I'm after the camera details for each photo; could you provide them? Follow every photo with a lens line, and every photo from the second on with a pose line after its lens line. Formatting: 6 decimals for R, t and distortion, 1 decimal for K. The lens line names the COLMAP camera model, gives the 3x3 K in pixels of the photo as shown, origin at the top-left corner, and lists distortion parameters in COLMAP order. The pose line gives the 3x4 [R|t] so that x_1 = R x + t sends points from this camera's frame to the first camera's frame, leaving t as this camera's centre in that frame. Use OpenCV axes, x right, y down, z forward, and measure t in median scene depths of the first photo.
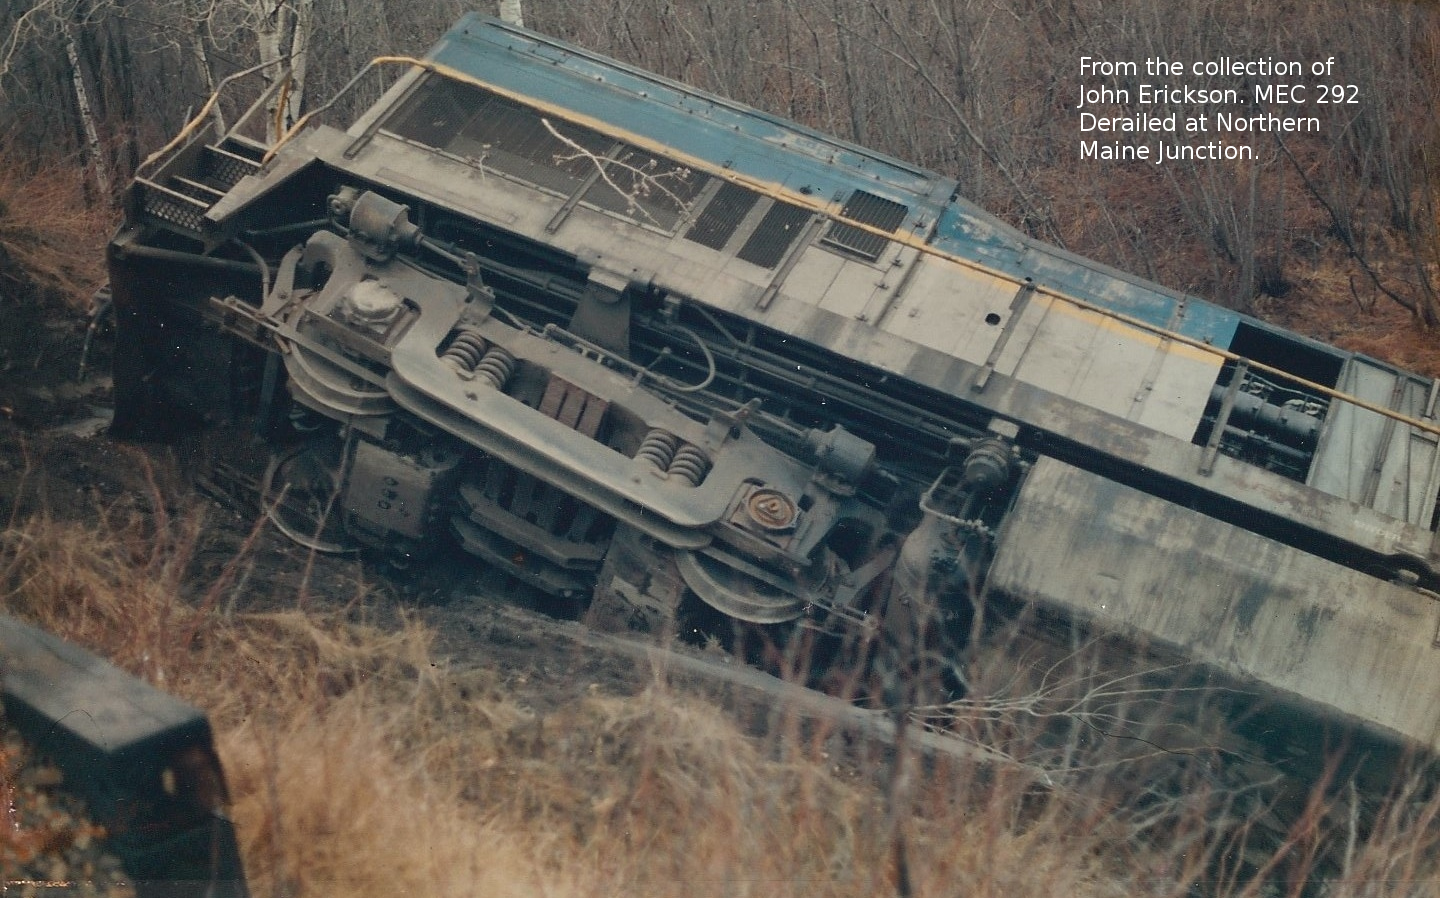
lens RADIAL K [[2568.8, 0, 720.0], [0, 2568.8, 449.0], [0, 0, 1]] dist [-0.004503, -0.006733]
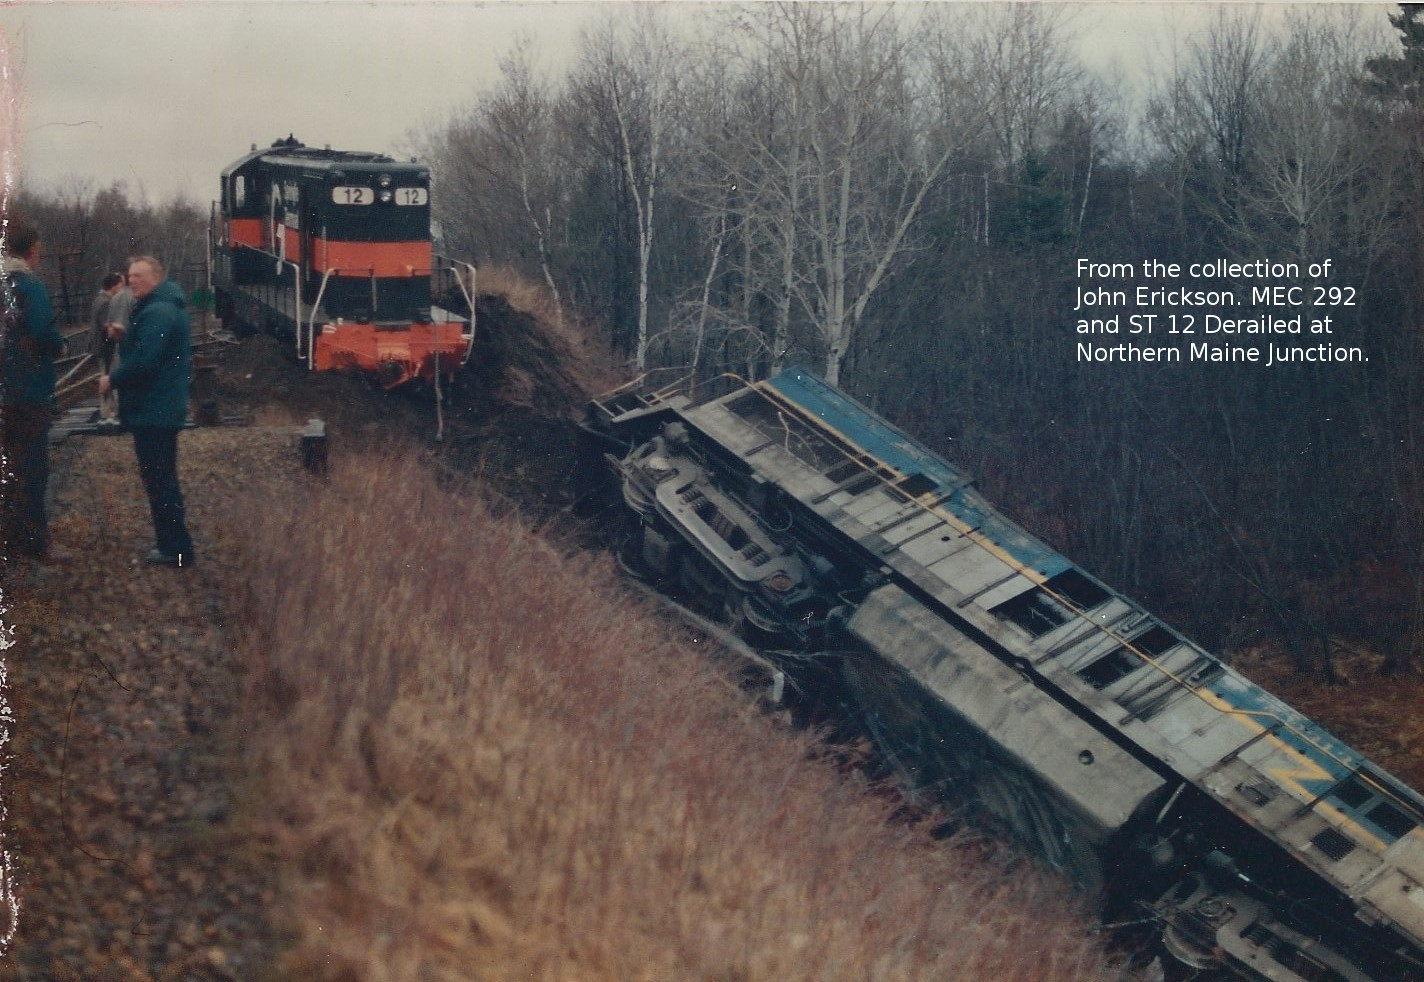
lens RADIAL K [[2828.9, 0, 712.0], [0, 2828.9, 491.0], [0, 0, 1]] dist [0.489460, -0.505332]
pose [[0.874032, 0.186468, -0.448663, 1.057187], [-0.249786, 0.964497, -0.085749, 0.172143], [0.416744, 0.187017, 0.889578, -1.258021]]
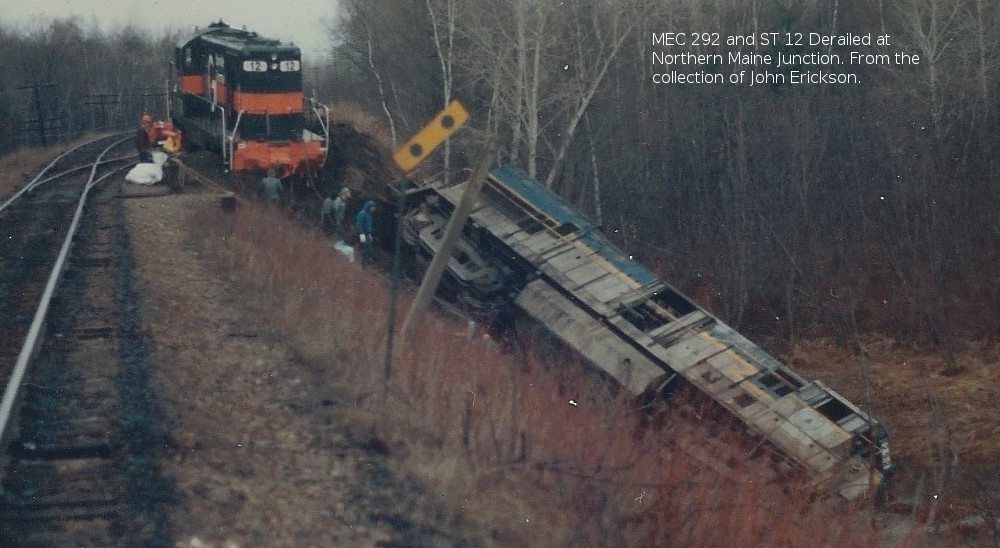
lens RADIAL K [[3896.7, 0, 500.0], [0, 3896.7, 274.0], [0, 0, 1]] dist [2.071770, -0.737375]
pose [[0.835443, 0.166510, -0.523745, 3.293291], [-0.247445, 0.964902, -0.087945, 0.552623], [0.490719, 0.203071, 0.847323, -4.282455]]
